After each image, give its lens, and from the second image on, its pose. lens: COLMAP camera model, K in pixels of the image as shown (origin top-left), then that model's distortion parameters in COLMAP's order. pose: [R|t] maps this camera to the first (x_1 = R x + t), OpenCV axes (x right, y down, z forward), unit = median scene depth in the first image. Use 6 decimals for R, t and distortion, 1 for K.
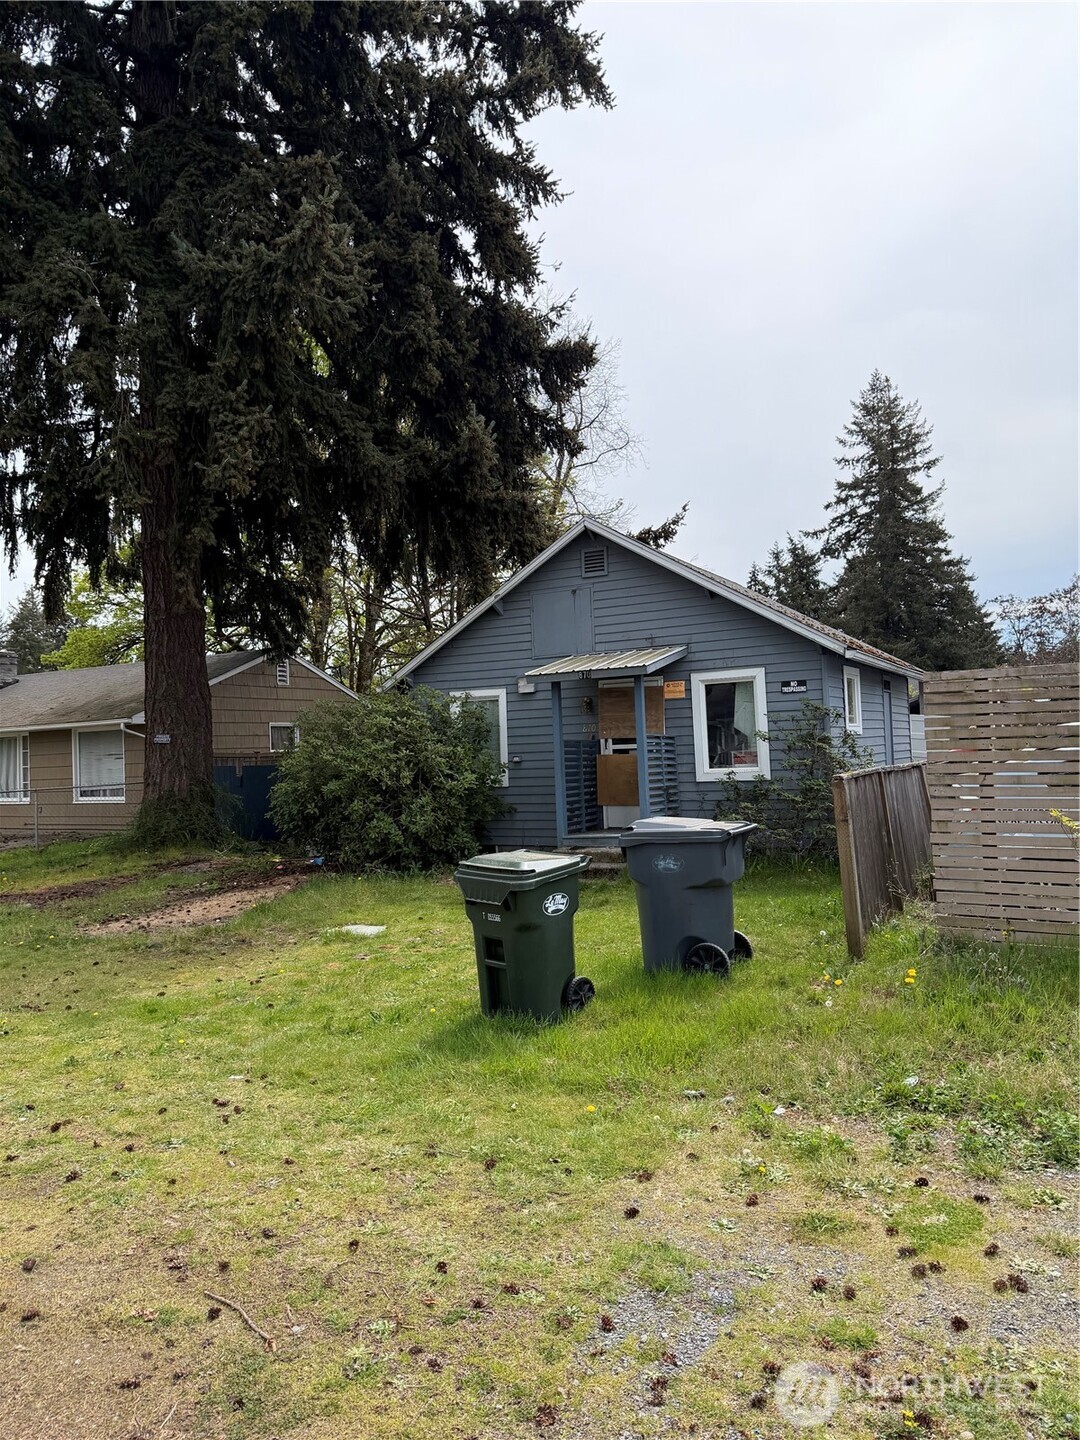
lens RADIAL K [[993.5, 0, 528.8], [0, 993.5, 713.6], [0, 0, 1]] dist [0.005743, -0.001031]
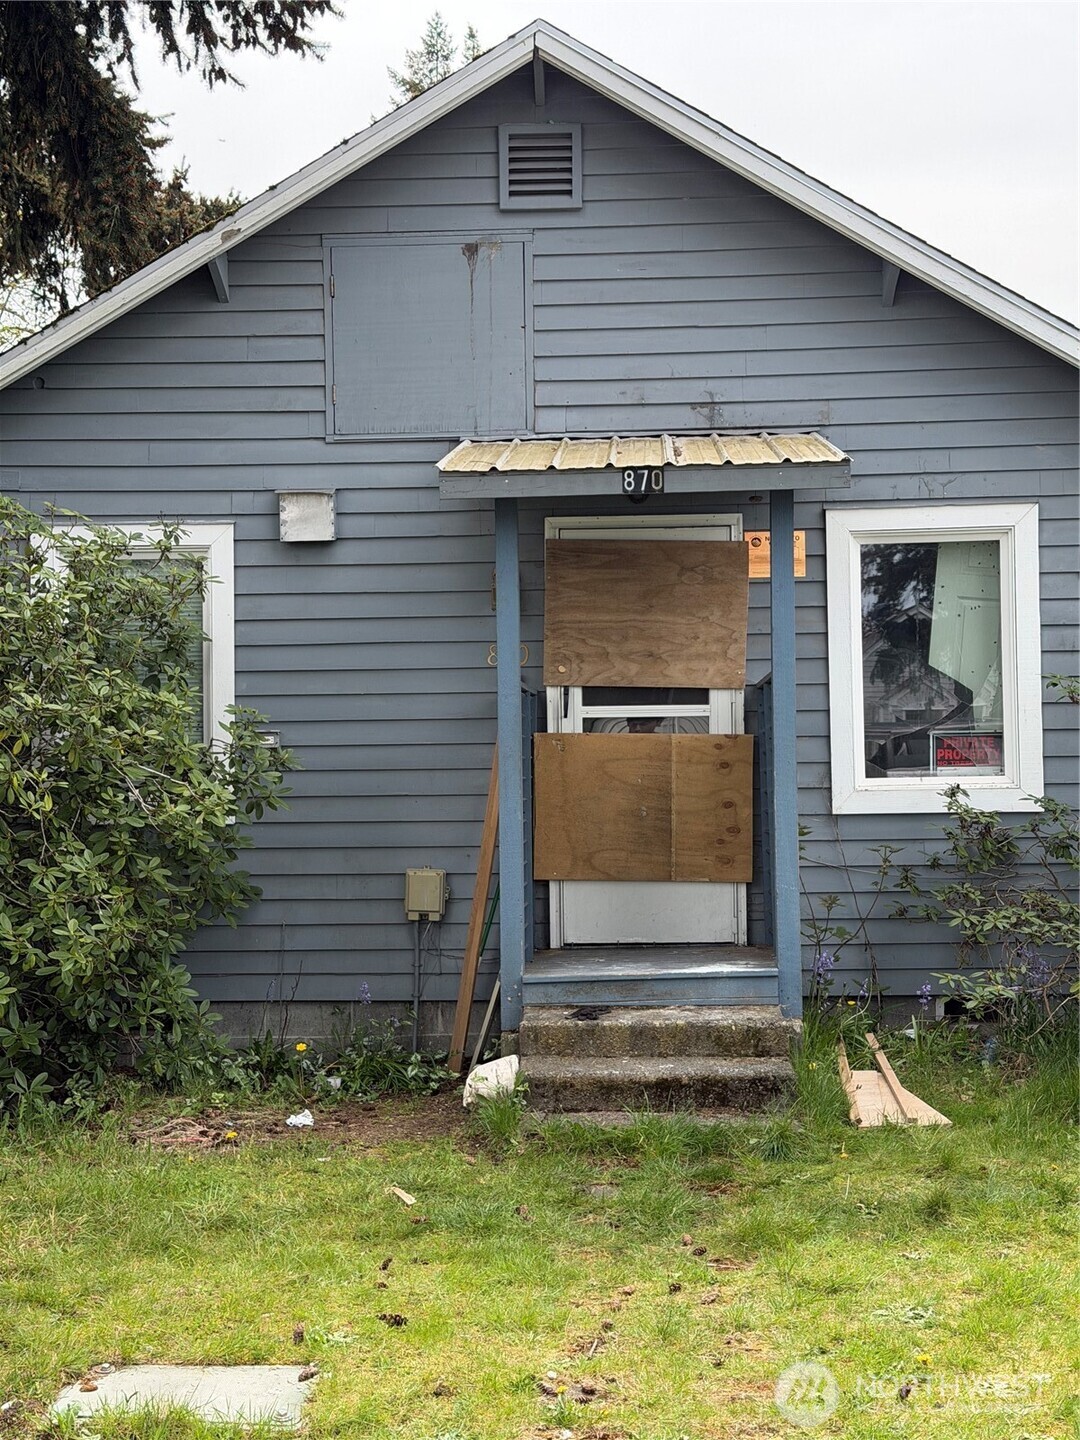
lens RADIAL K [[1984.7, 0, 548.2], [0, 1984.7, 726.8], [0, 0, 1]] dist [0.113735, 0.000000]
pose [[0.903534, 0.030611, 0.427421, -0.225534], [-0.038249, 0.999225, 0.009292, 0.033532], [-0.426805, -0.024744, 0.904005, 0.386677]]
